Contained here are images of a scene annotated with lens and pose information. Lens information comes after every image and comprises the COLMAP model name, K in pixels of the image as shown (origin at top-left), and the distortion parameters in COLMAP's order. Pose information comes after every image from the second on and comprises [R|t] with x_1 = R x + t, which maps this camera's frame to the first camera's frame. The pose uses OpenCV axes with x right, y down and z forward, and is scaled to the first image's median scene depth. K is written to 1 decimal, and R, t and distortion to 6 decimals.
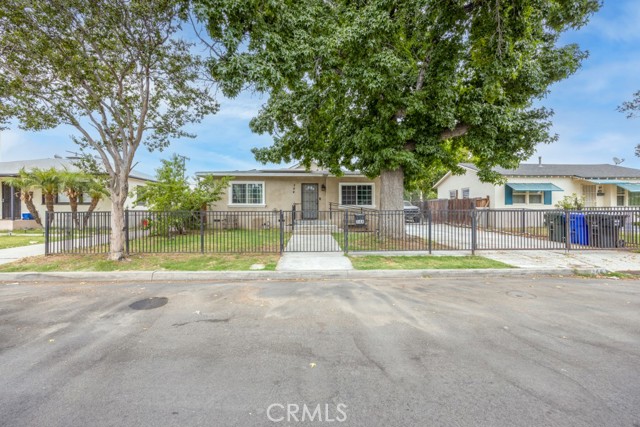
lens RADIAL K [[270.6, 0, 319.5], [0, 270.6, 209.1], [0, 0, 1]] dist [0.005348, 0.000025]
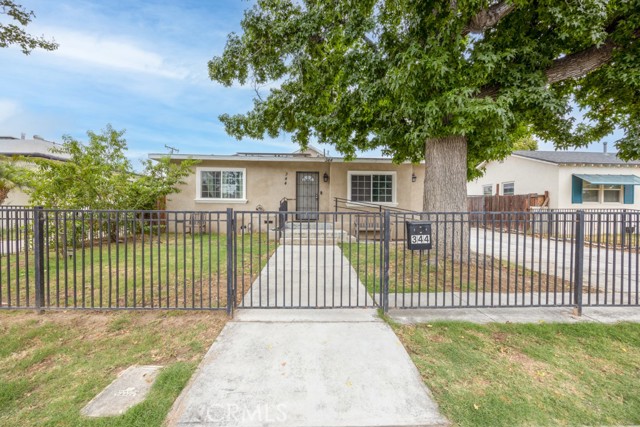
lens RADIAL K [[270.6, 0, 320.2], [0, 270.6, 211.6], [0, 0, 1]] dist [0.005348, 0.000025]
pose [[0.999946, 0.010109, 0.002302, -0.002596], [-0.010150, 0.999778, 0.018454, -0.001115], [-0.002115, -0.018477, 0.999827, 0.280261]]
